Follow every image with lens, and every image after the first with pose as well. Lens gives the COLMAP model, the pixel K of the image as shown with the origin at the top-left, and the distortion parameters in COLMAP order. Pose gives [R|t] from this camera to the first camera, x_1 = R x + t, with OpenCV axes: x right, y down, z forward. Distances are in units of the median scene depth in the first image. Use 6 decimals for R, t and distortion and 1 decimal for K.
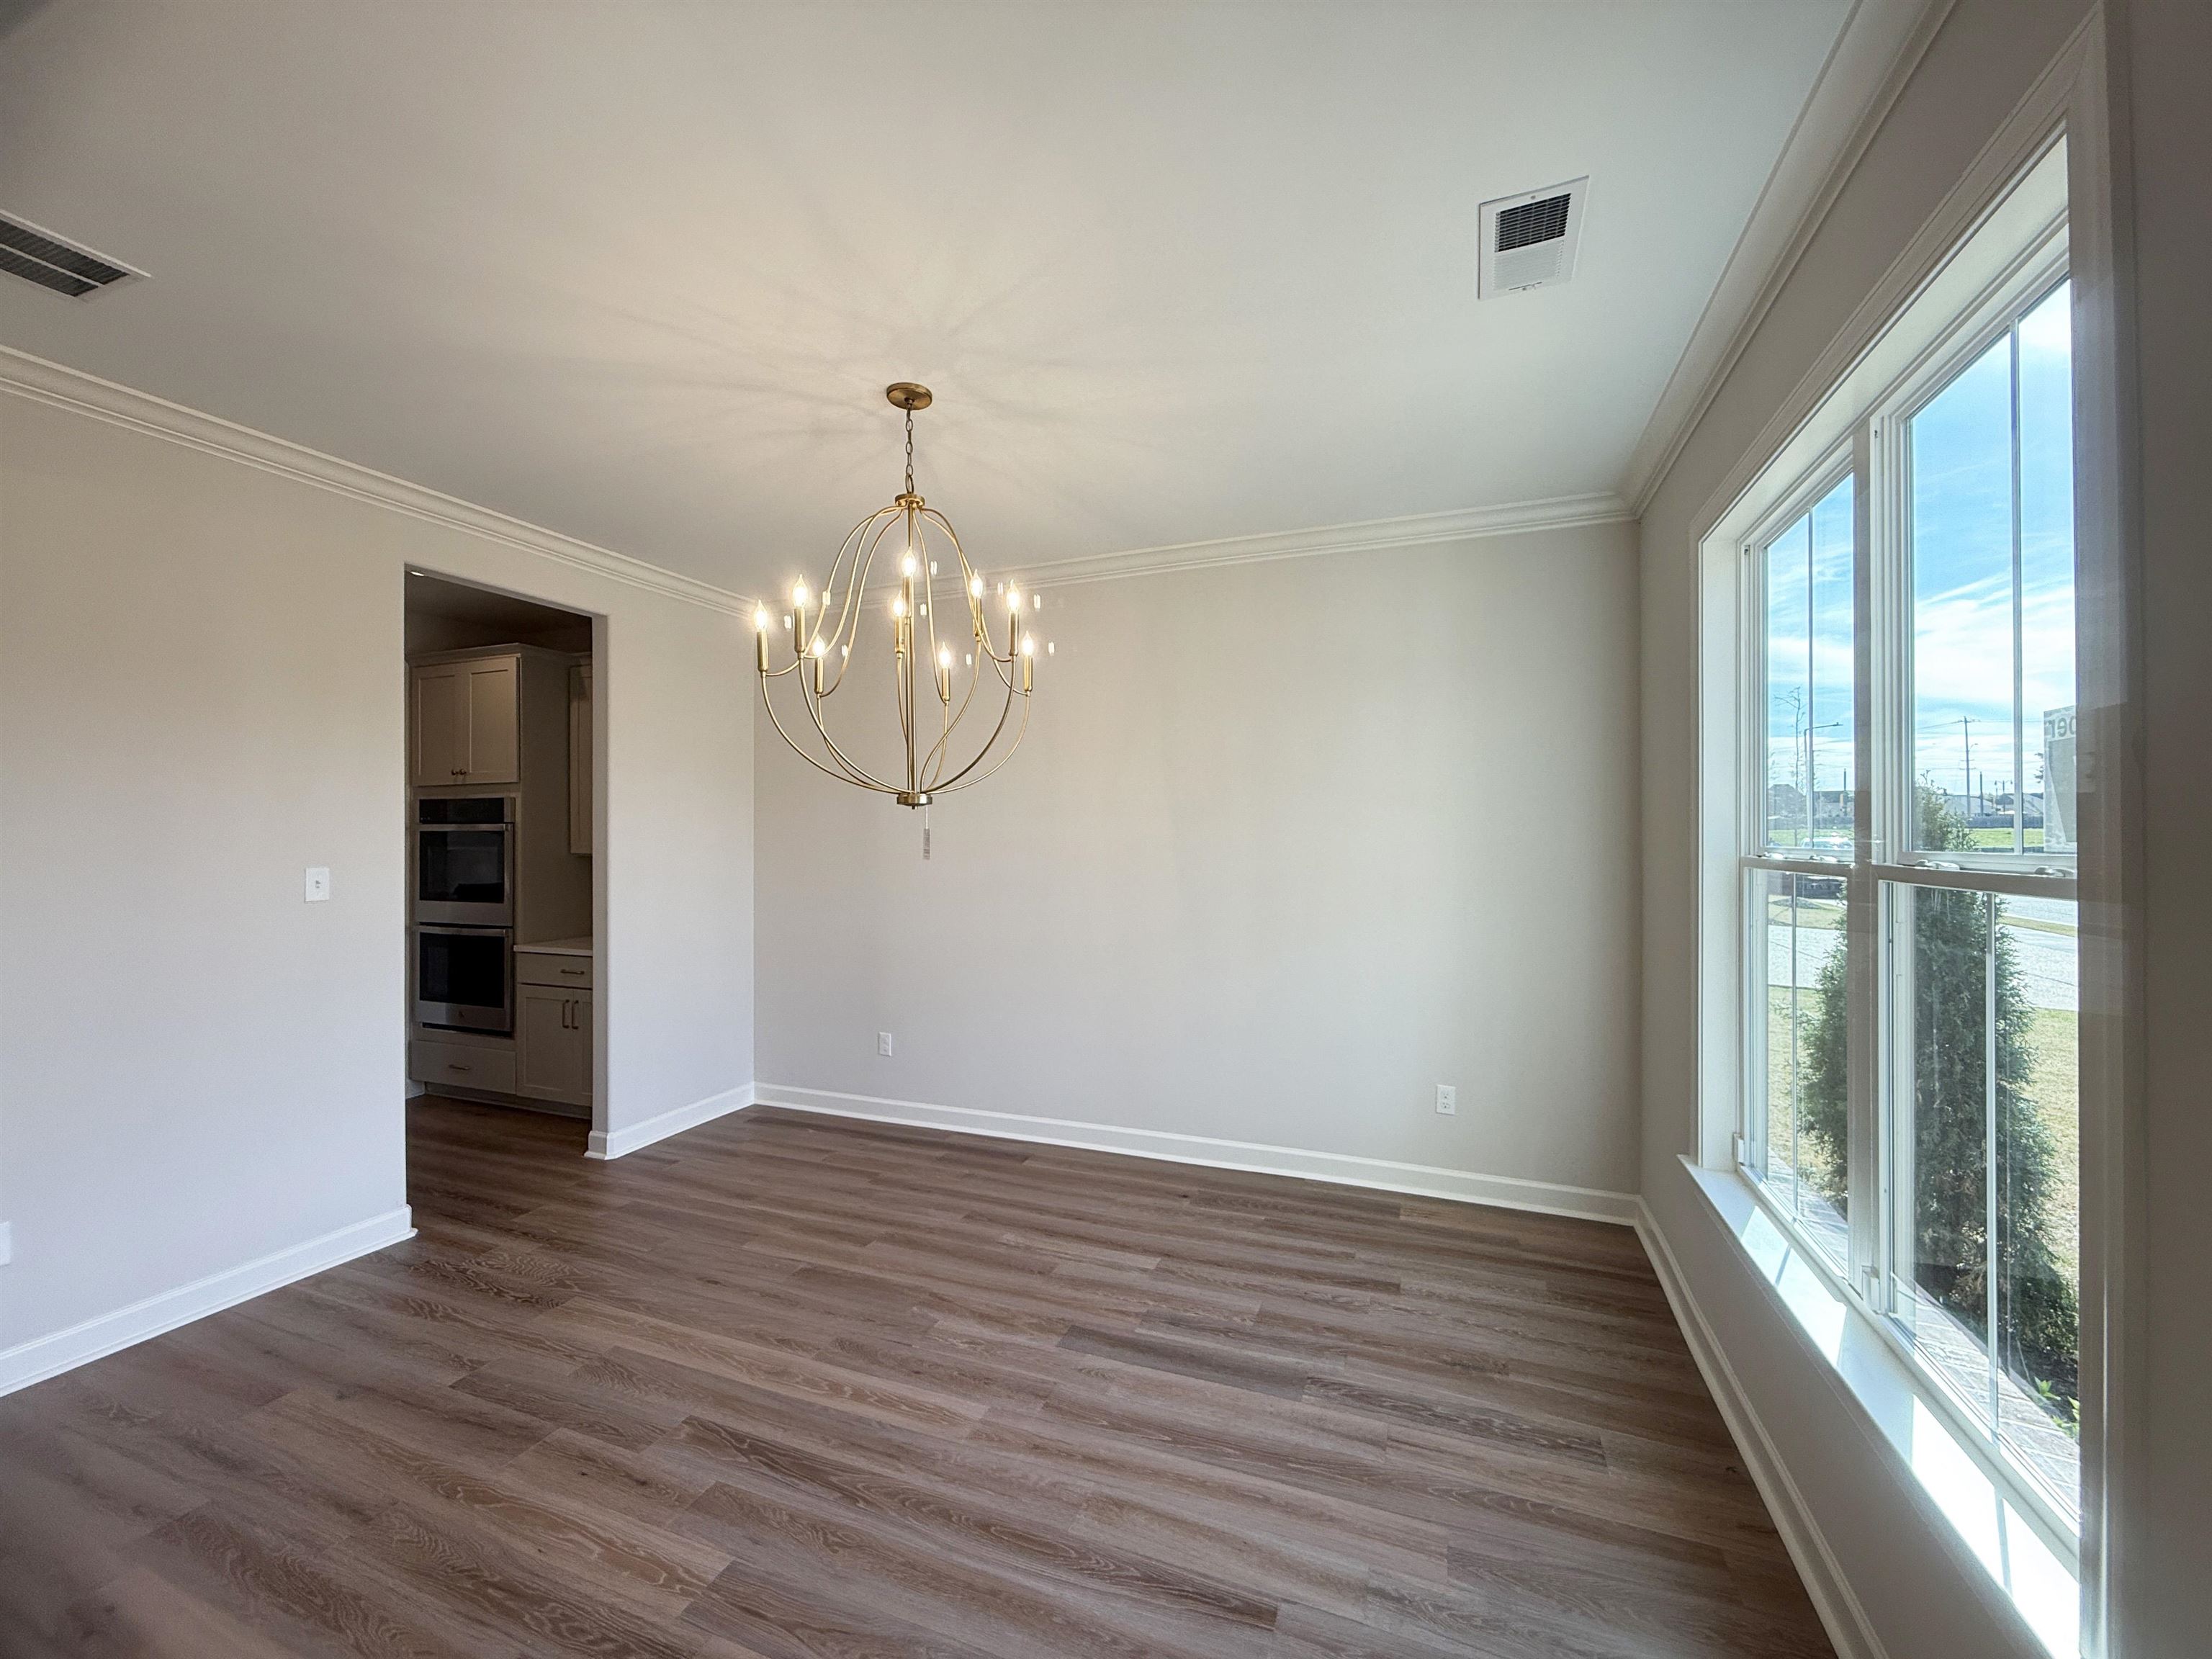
lens RADIAL K [[890.0, 0, 1094.0], [0, 890.0, 829.0], [0, 0, 1]] dist [0.003208, -0.000213]
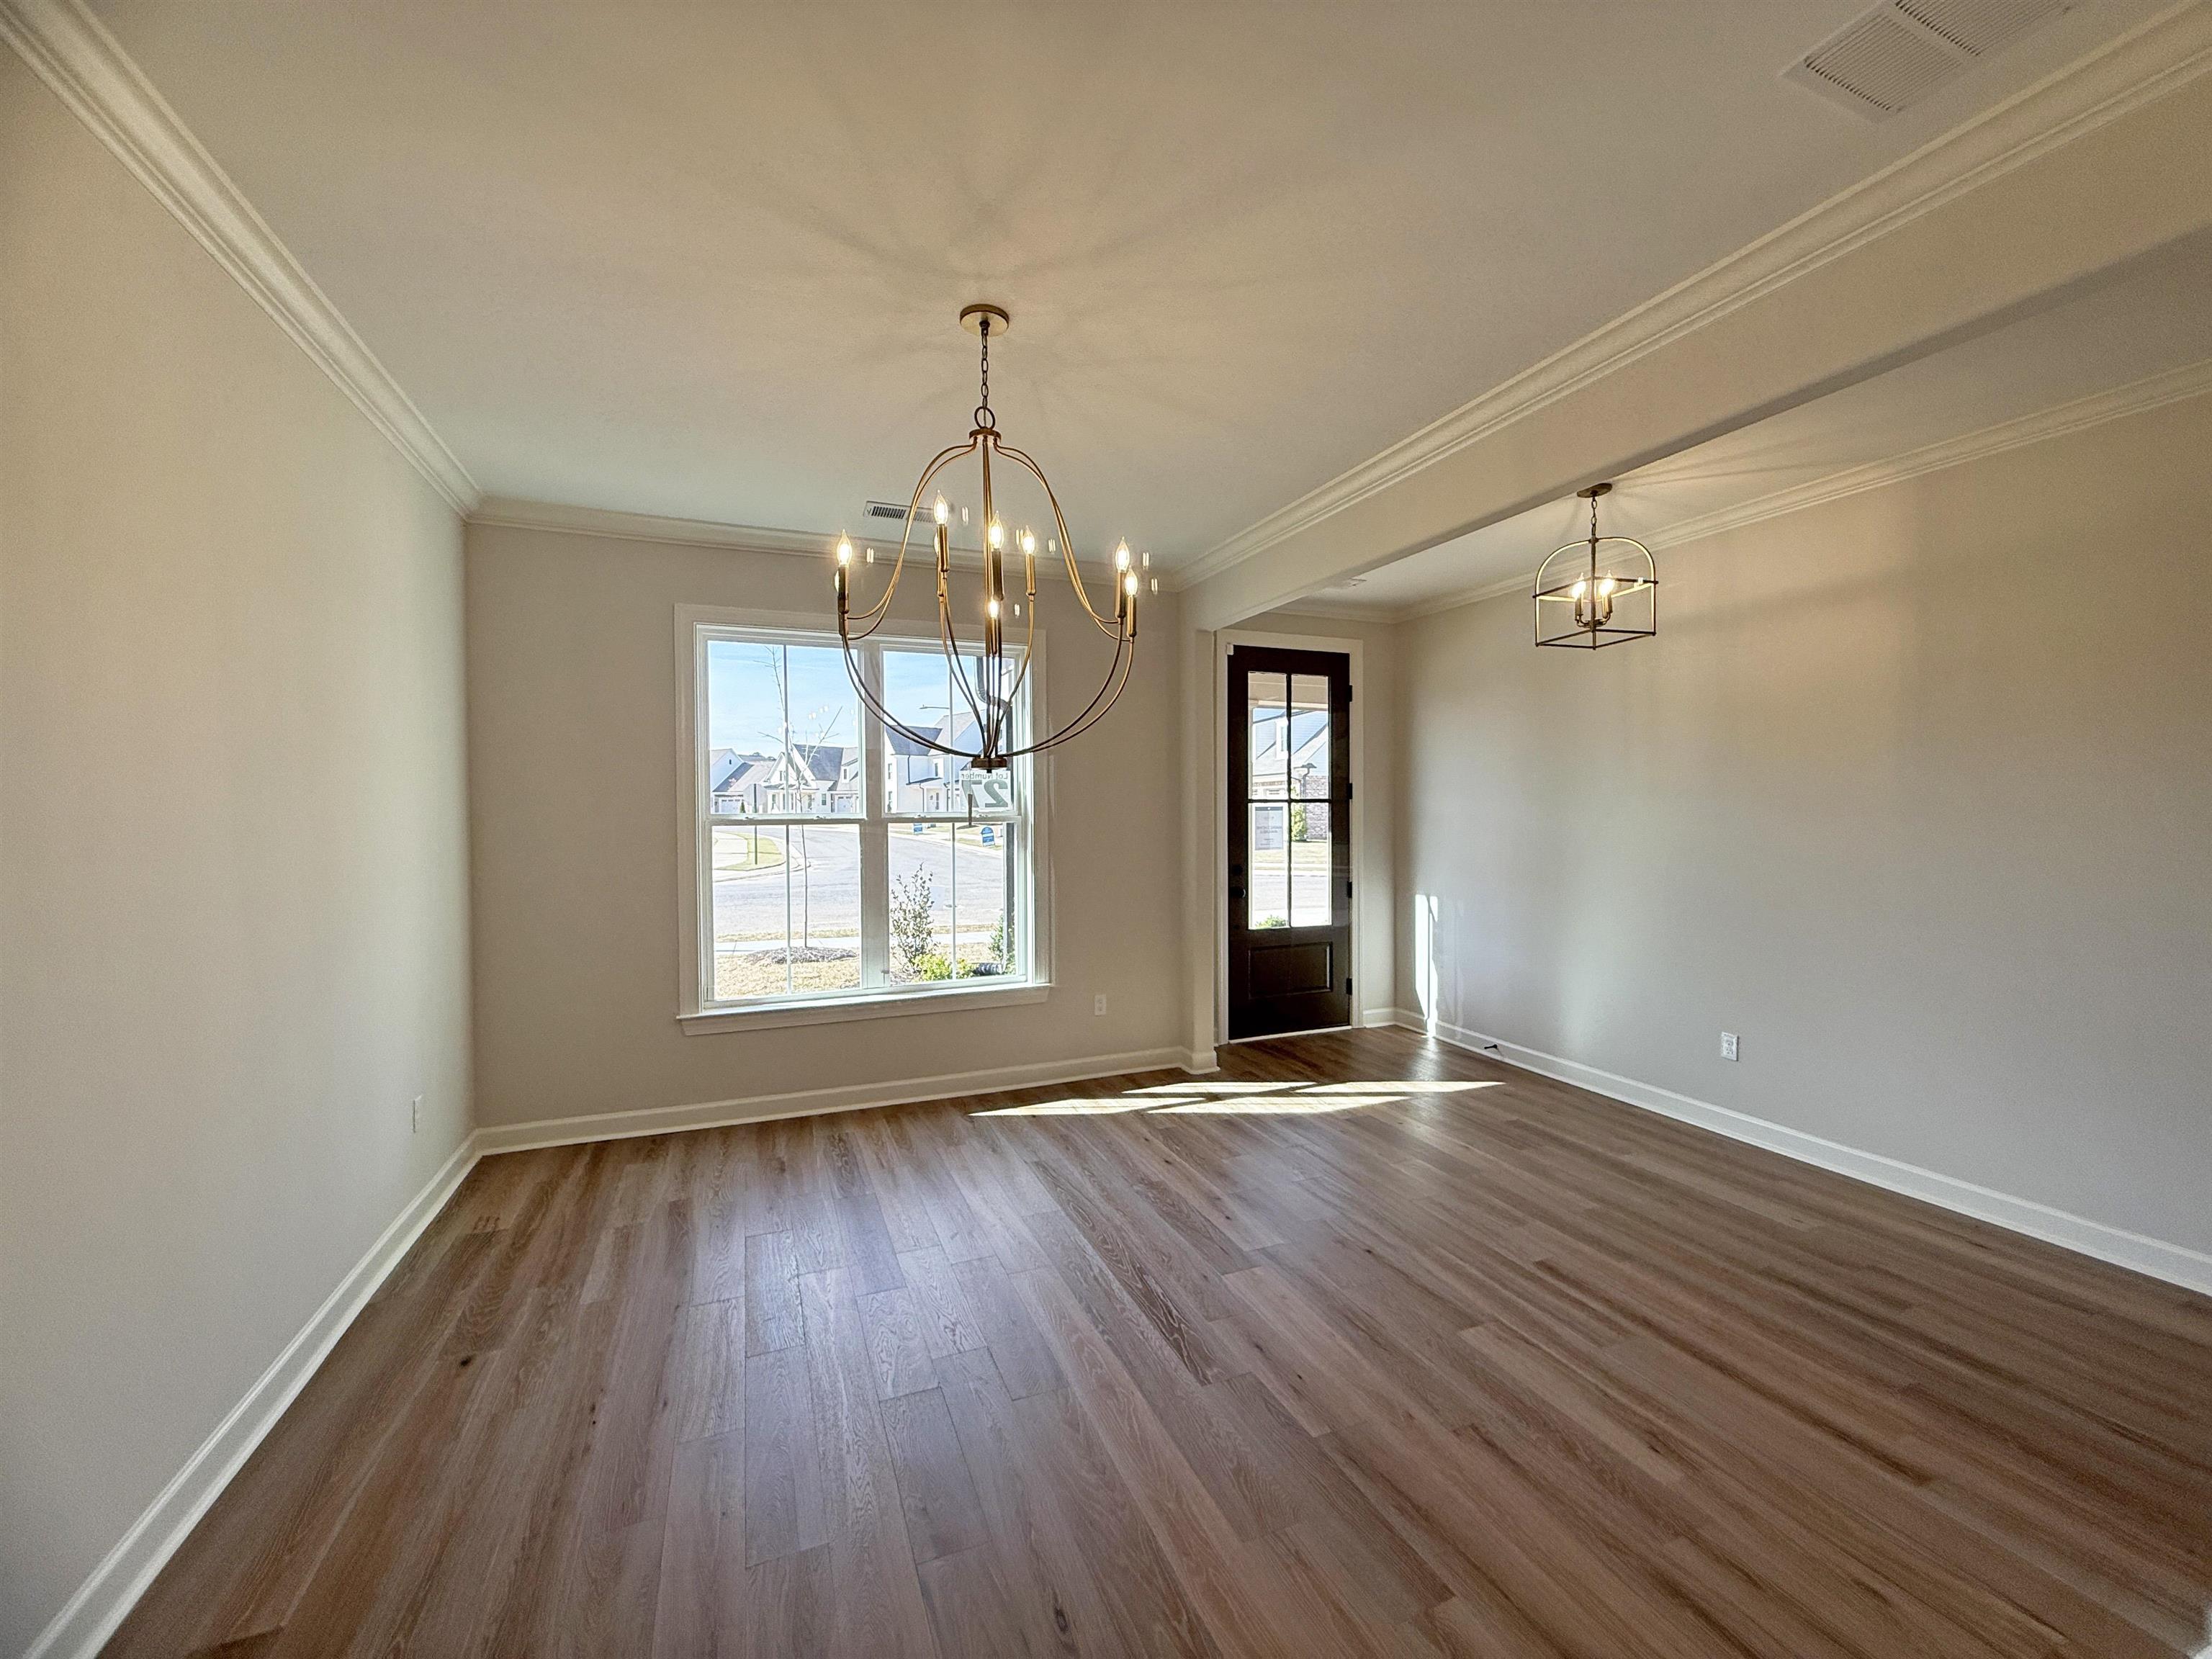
lens RADIAL K [[882.8, 0, 1095.1], [0, 882.8, 830.6], [0, 0, 1]] dist [-0.000904, 0.000069]
pose [[-0.688107, -0.015373, 0.725447, -0.947141], [0.001756, 0.999737, 0.022851, 0.013725], [-0.725607, 0.016998, -0.687899, 1.544422]]
